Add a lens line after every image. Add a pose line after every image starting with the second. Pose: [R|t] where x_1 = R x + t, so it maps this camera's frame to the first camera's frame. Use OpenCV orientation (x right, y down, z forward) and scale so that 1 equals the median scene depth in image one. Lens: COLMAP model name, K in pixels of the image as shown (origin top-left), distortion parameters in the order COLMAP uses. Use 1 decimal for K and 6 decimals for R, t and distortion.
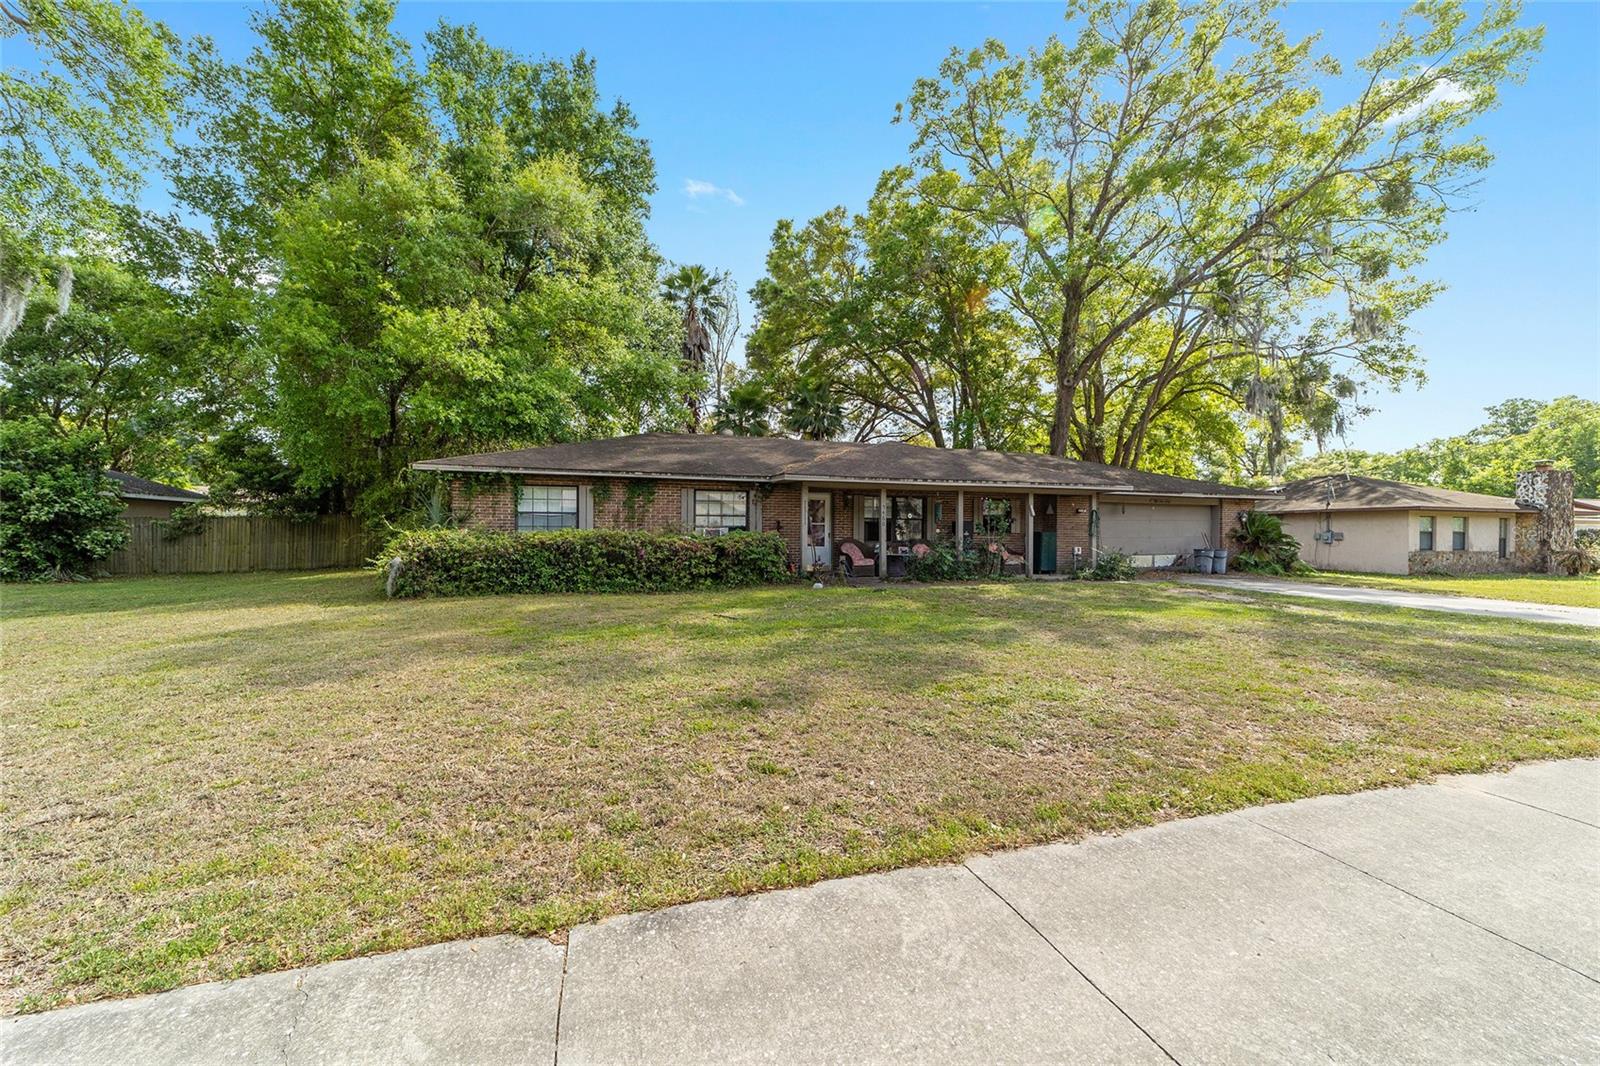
lens RADIAL K [[621.6, 0, 806.9], [0, 621.6, 529.3], [0, 0, 1]] dist [-0.007618, 0.004163]
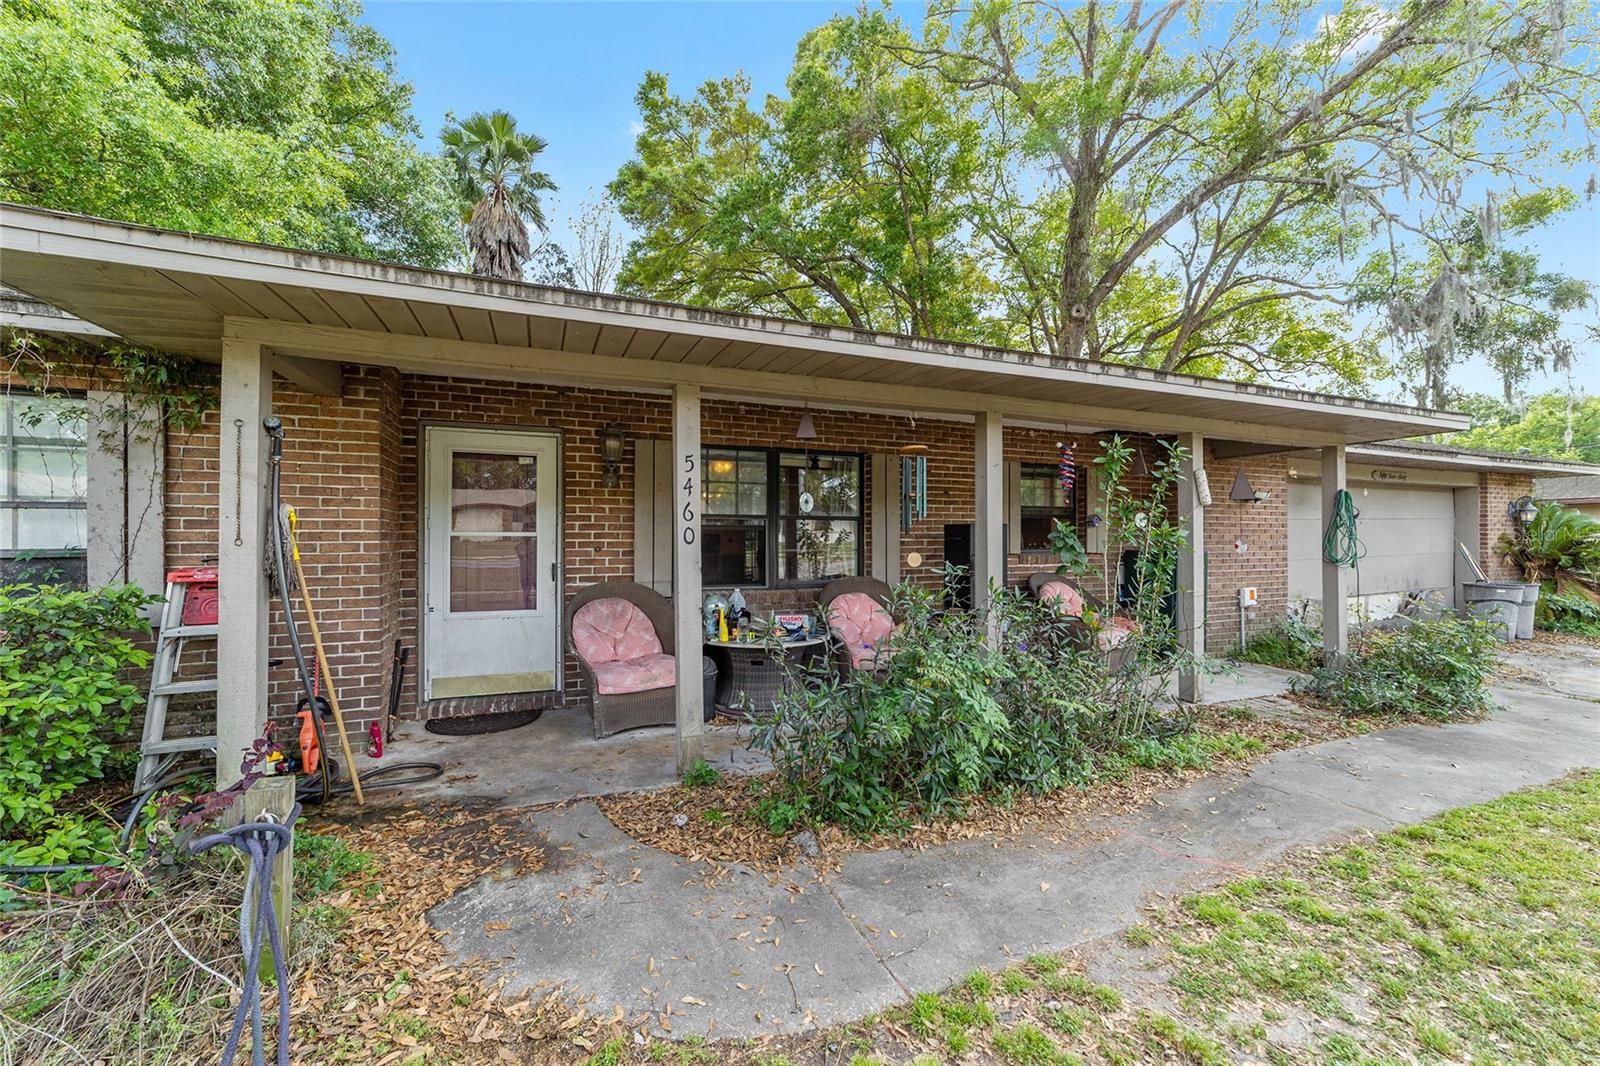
lens RADIAL K [[621.6, 0, 796.3], [0, 621.6, 534.5], [0, 0, 1]] dist [-0.007618, 0.004163]
pose [[0.997125, -0.006539, 0.075489, 0.068485], [0.006194, 0.999969, 0.004802, -0.004720], [-0.075518, -0.004321, 0.997135, 0.360000]]
